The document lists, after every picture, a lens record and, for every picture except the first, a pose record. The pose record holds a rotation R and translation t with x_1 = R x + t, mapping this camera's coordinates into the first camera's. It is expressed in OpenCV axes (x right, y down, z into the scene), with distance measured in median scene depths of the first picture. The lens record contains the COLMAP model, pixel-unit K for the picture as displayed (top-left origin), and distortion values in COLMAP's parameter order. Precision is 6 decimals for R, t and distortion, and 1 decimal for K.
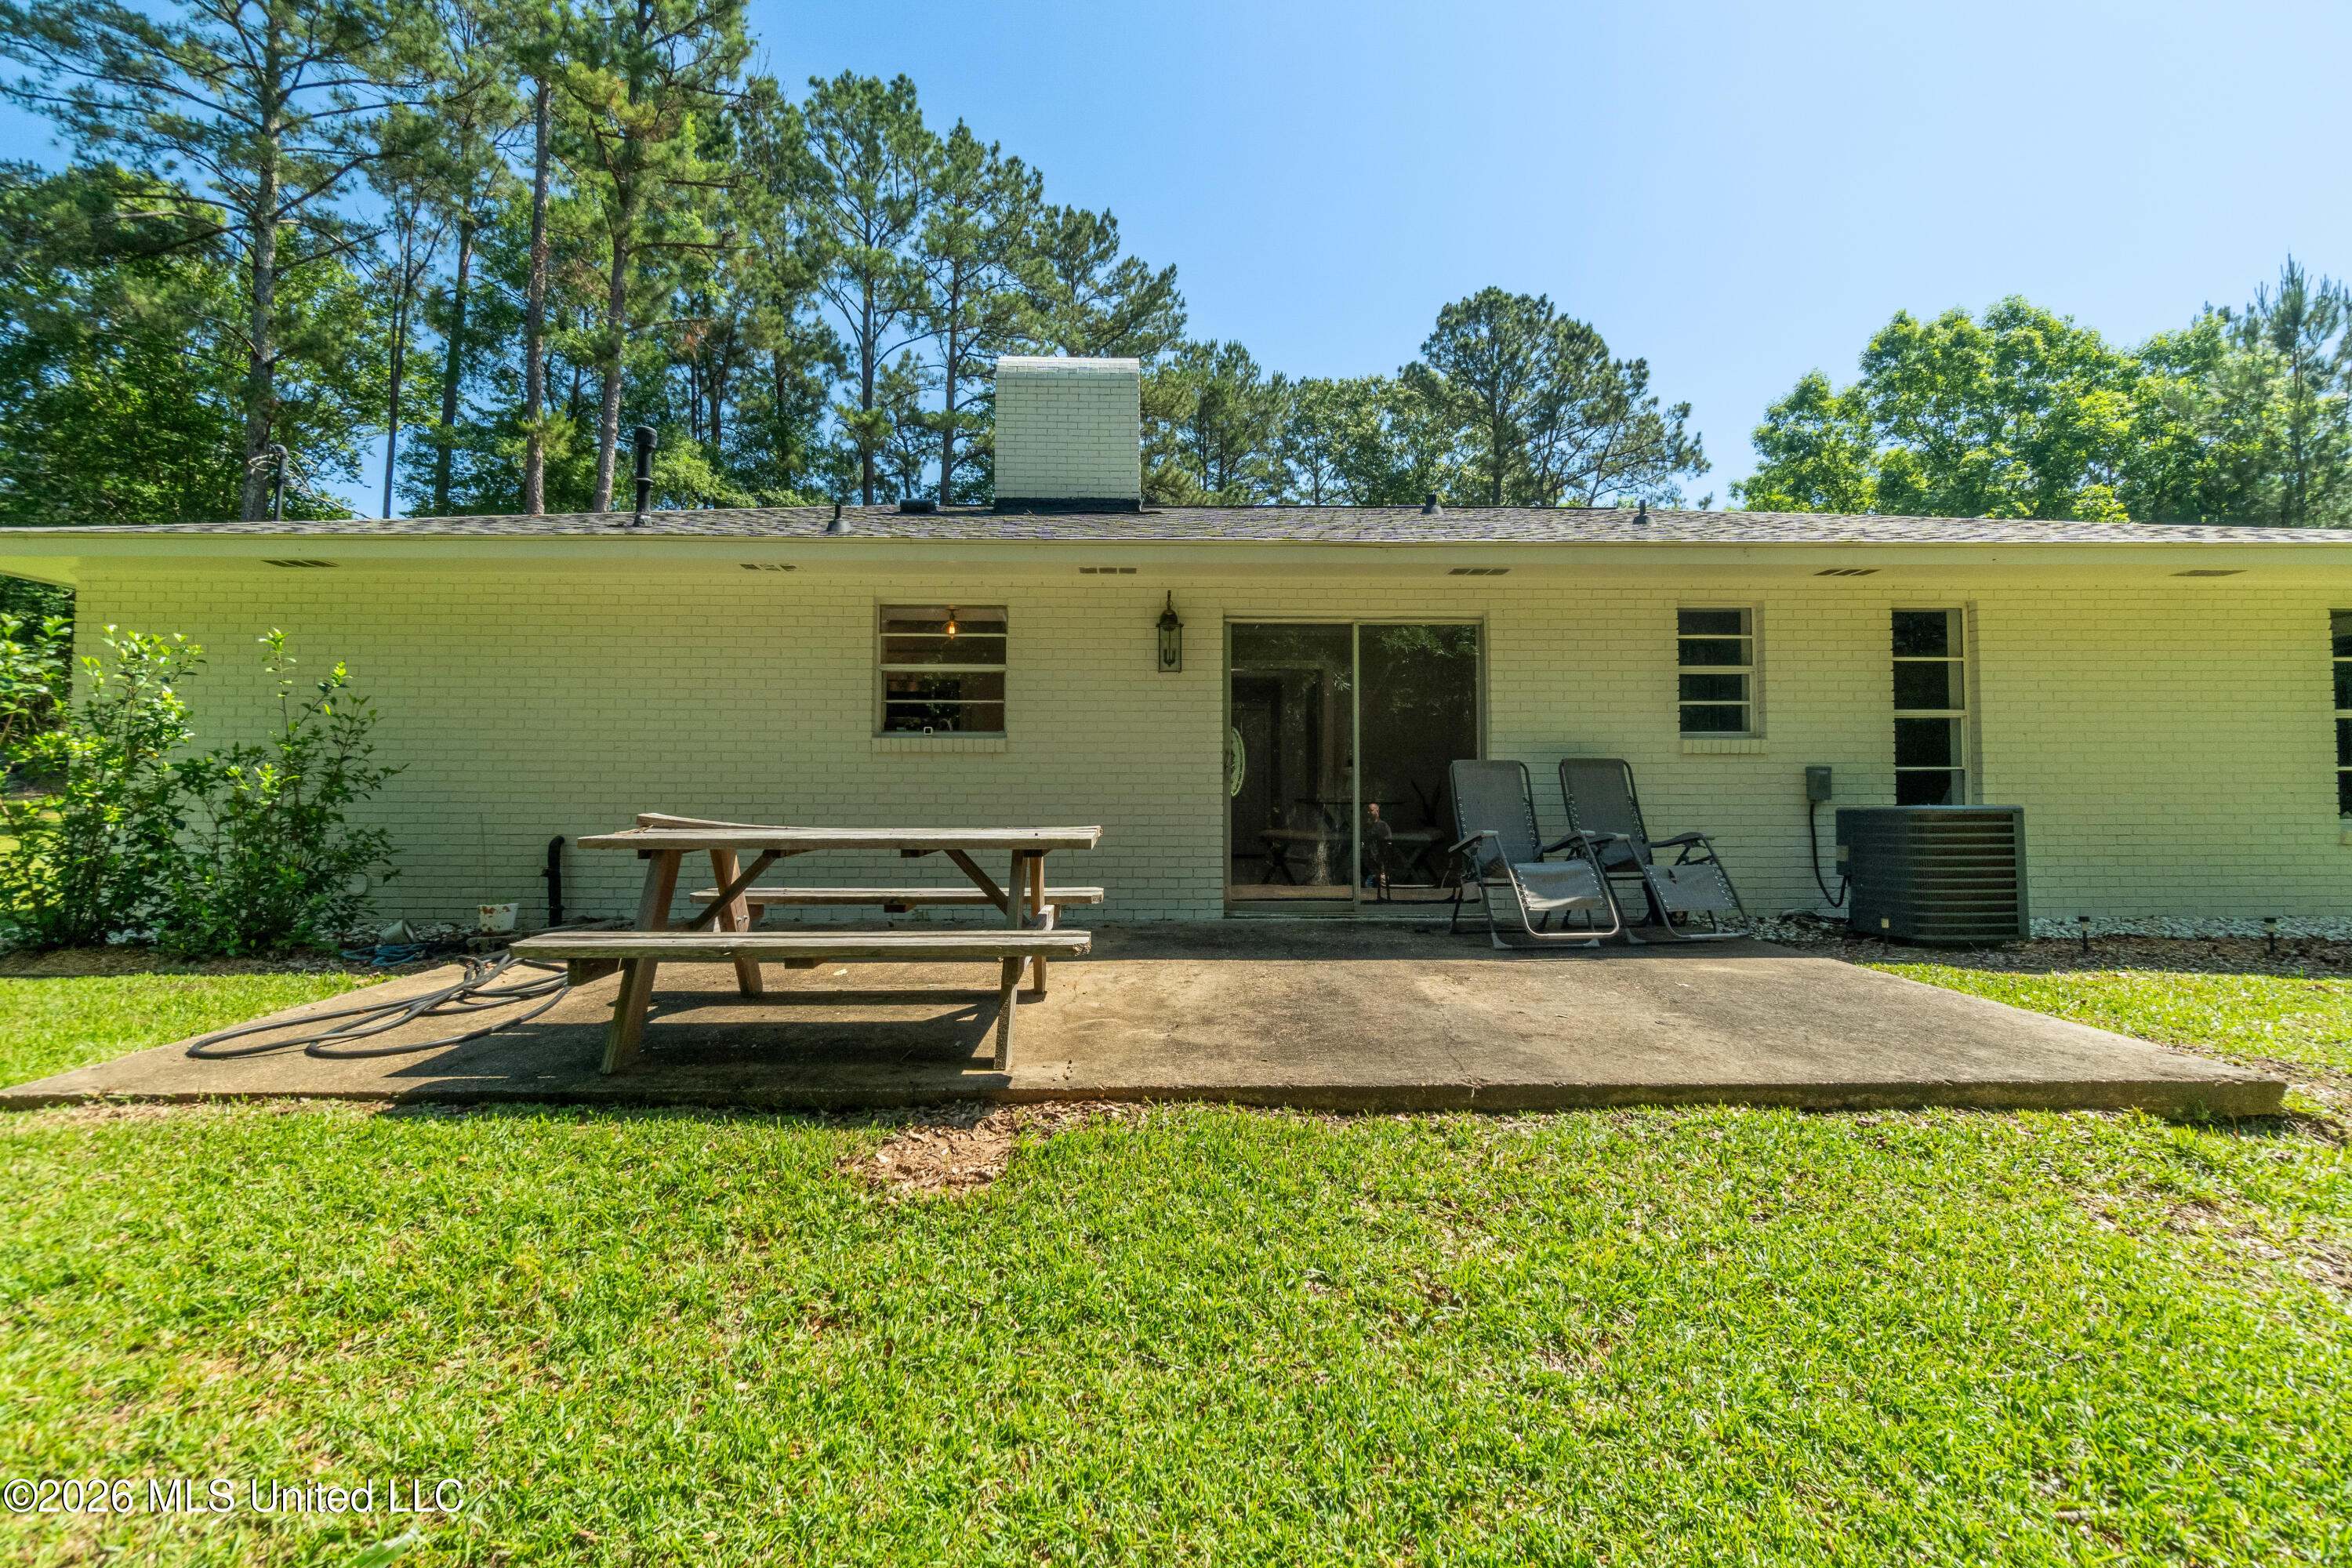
lens RADIAL K [[1035.5, 0, 1185.8], [0, 1035.5, 771.7], [0, 0, 1]] dist [-0.002346, 0.000096]
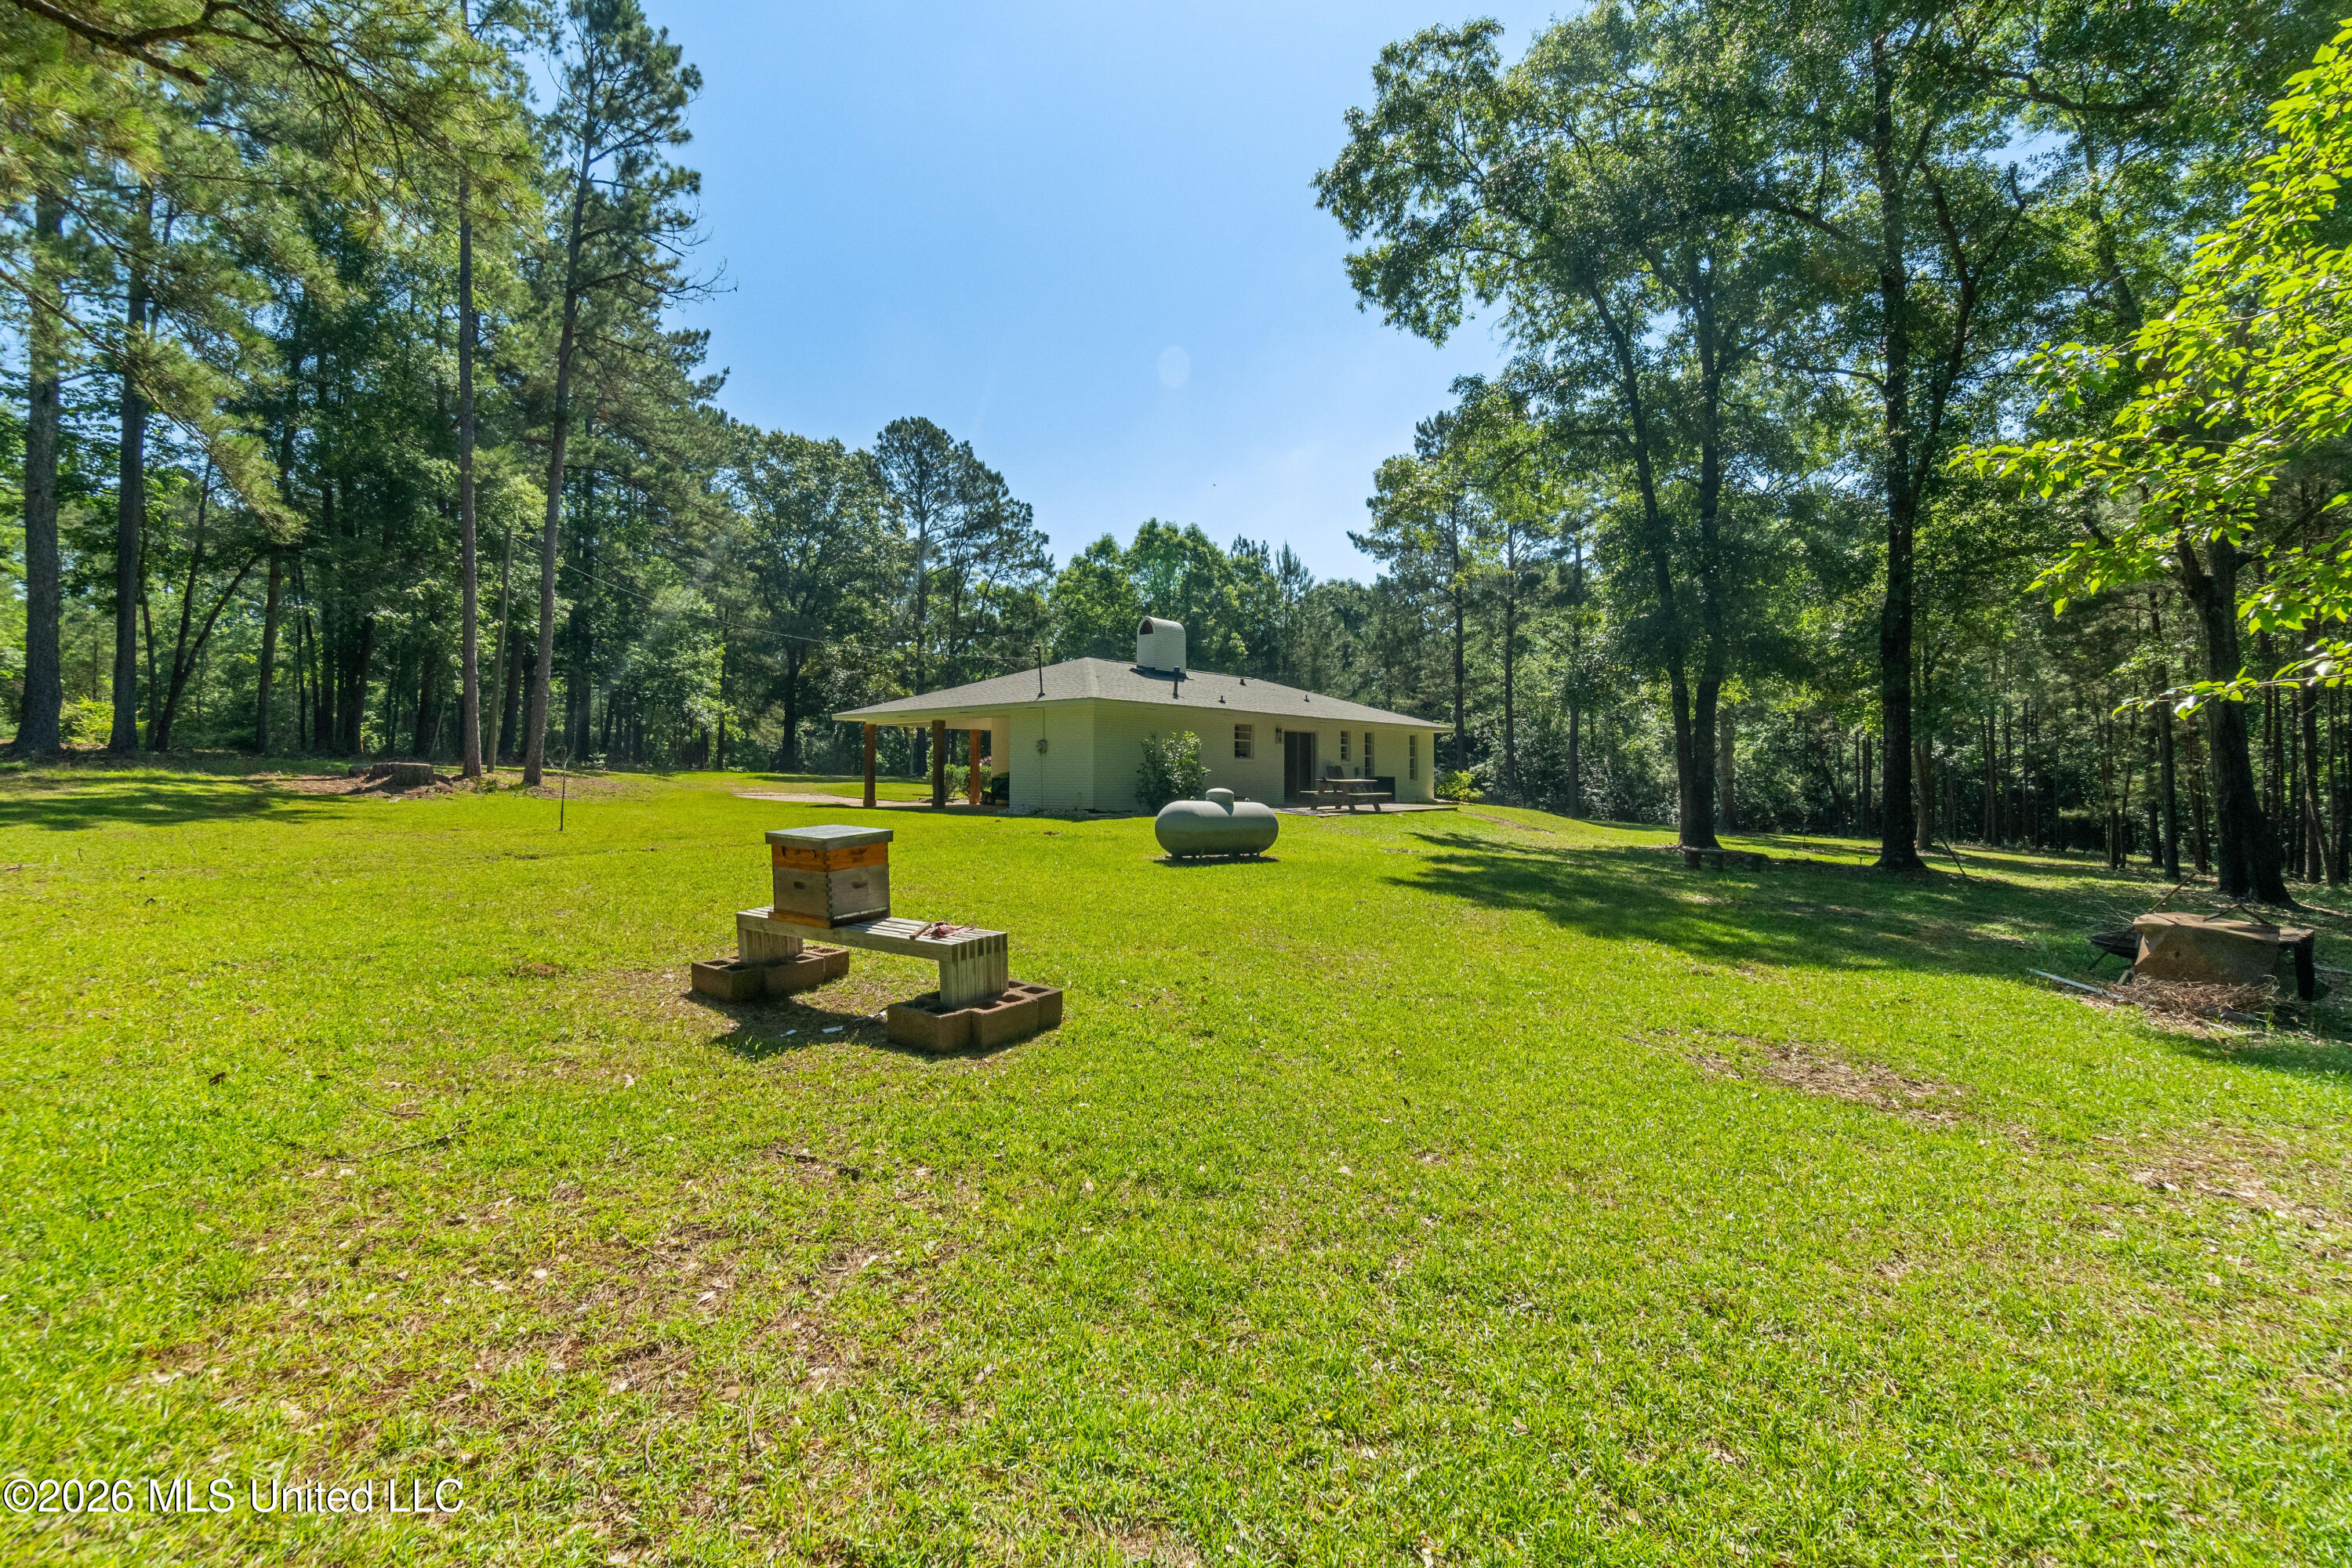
lens RADIAL K [[1035.5, 0, 1177.9], [0, 1035.5, 772.9], [0, 0, 1]] dist [-0.002346, 0.000096]
pose [[0.635586, -0.001452, 0.772029, -0.944732], [-0.023628, 0.999493, 0.021331, -0.014479], [-0.771668, -0.031799, 0.635230, -0.340223]]
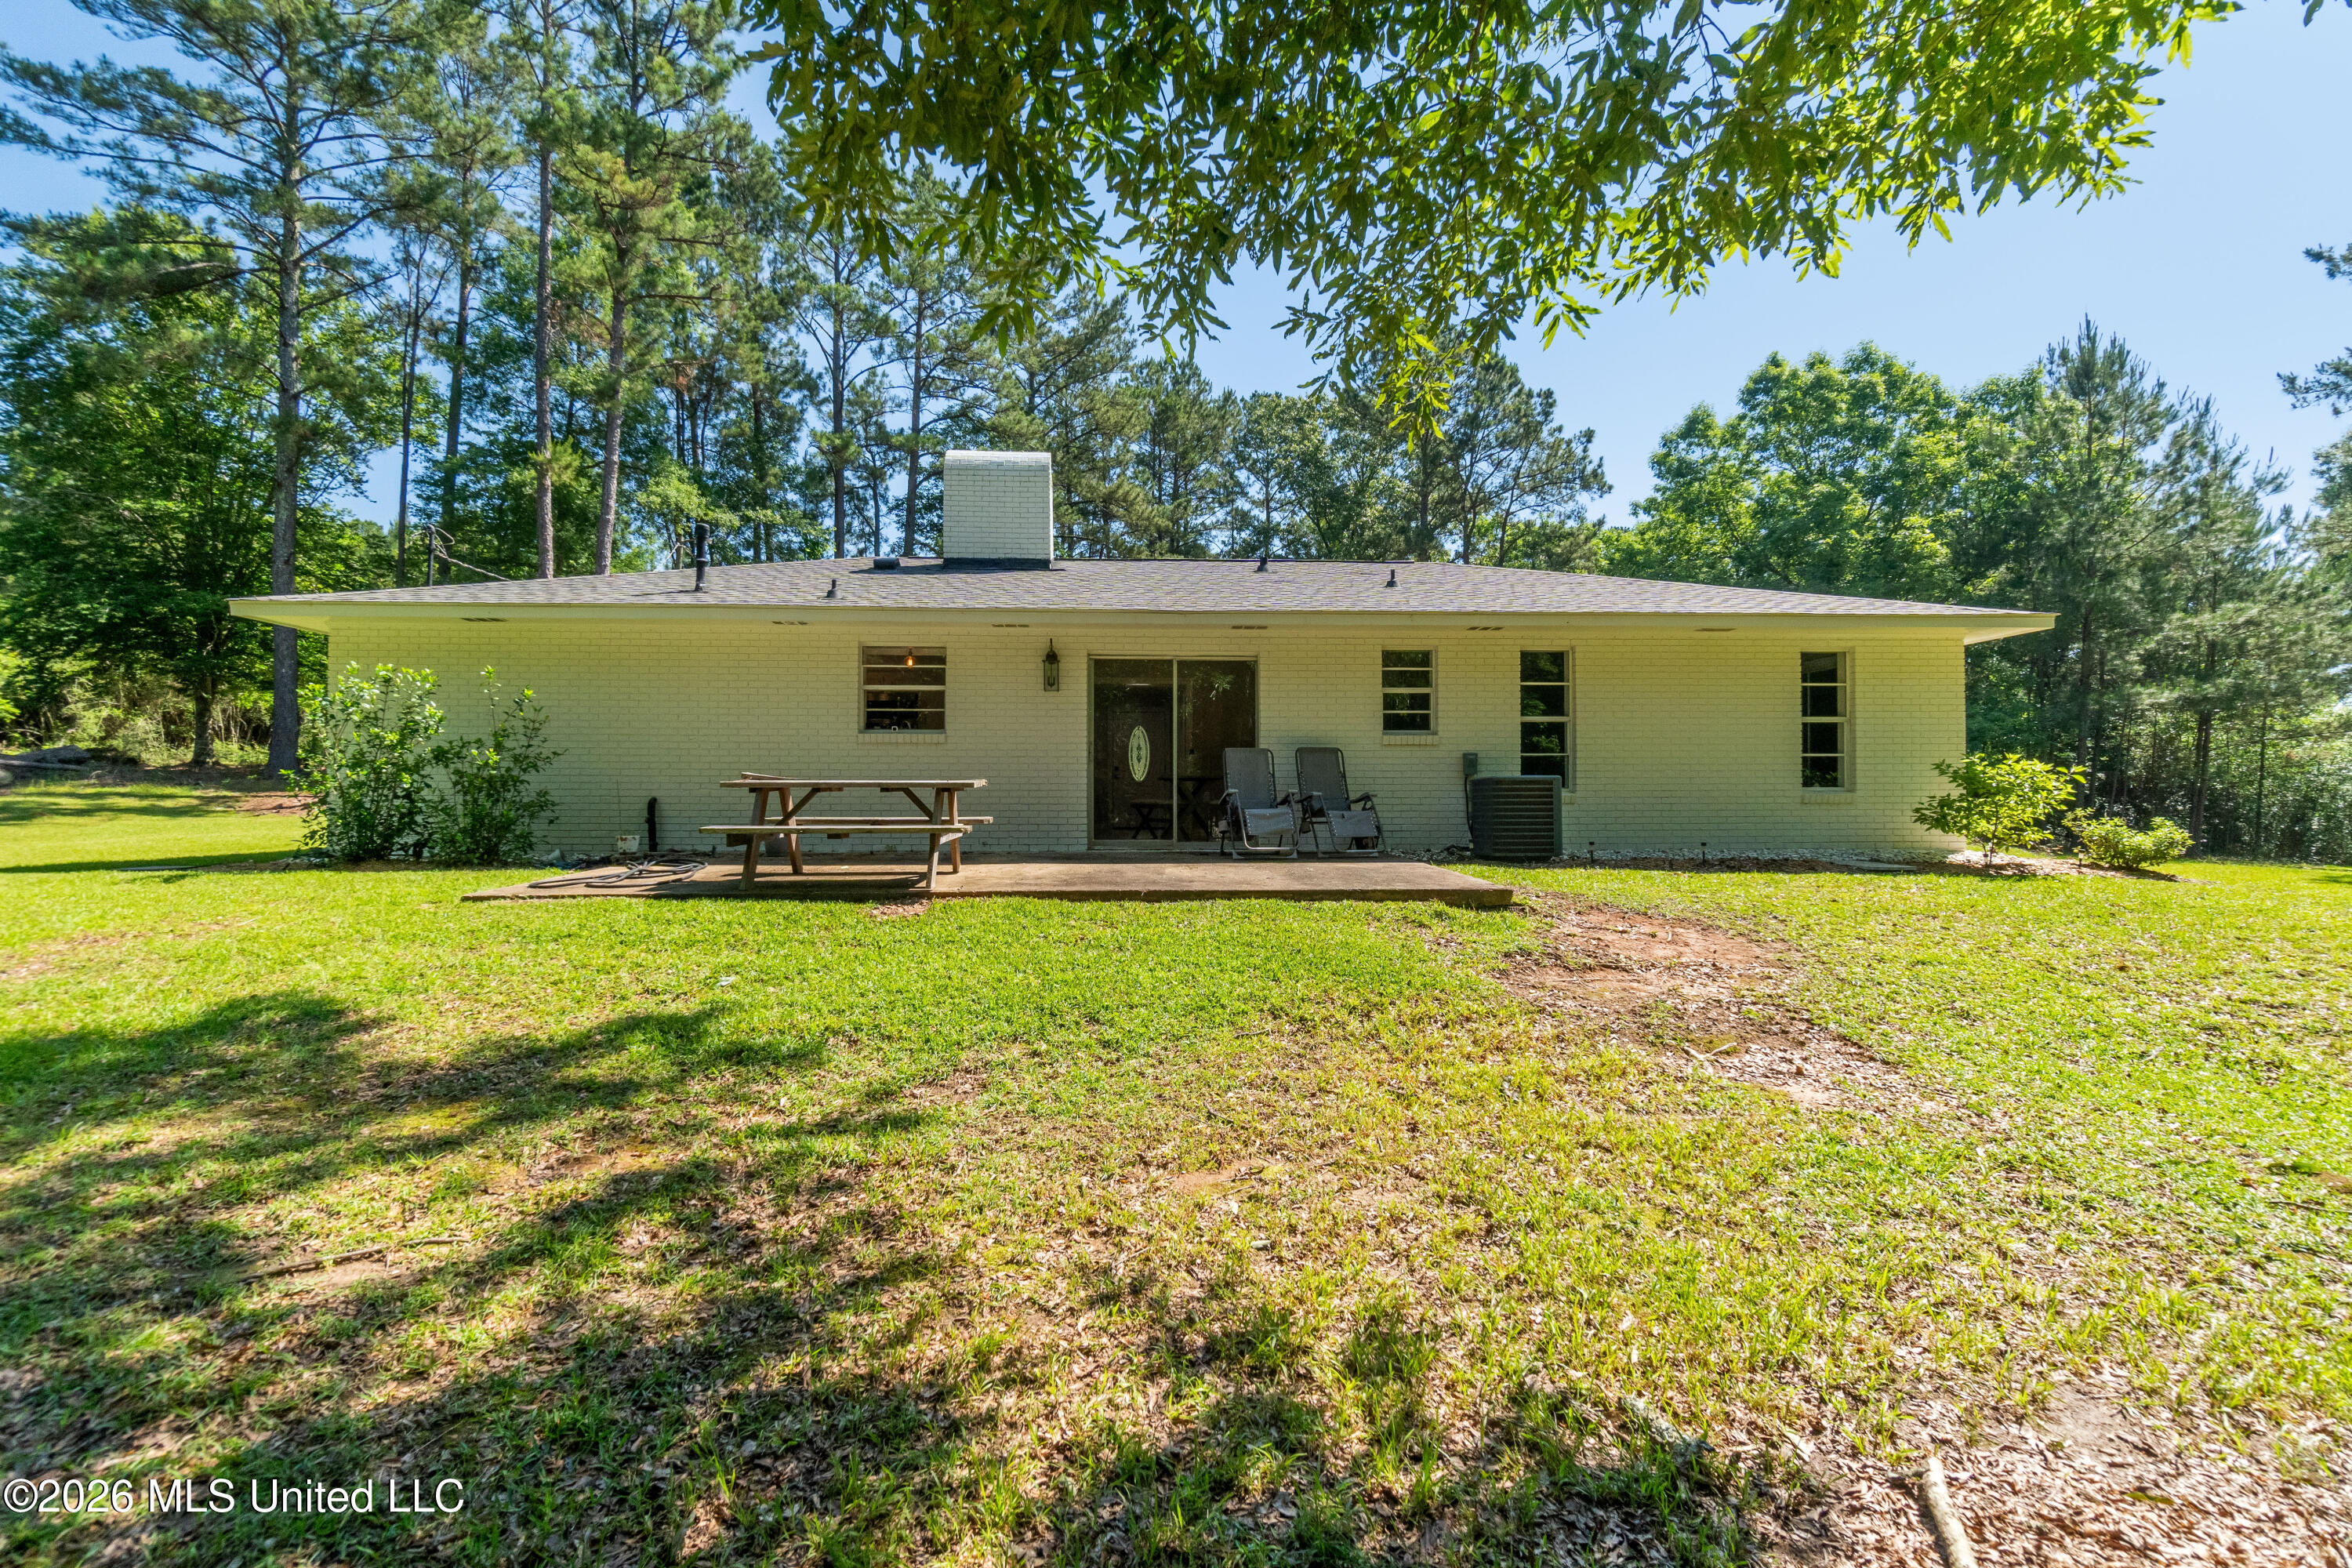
lens RADIAL K [[1035.5, 0, 1186.5], [0, 1035.5, 796.1], [0, 0, 1]] dist [-0.002346, 0.000096]
pose [[0.999615, -0.000188, 0.027753, 0.034422], [-0.000543, 0.999653, 0.026334, 0.004697], [-0.027748, -0.026339, 0.999268, -0.133691]]
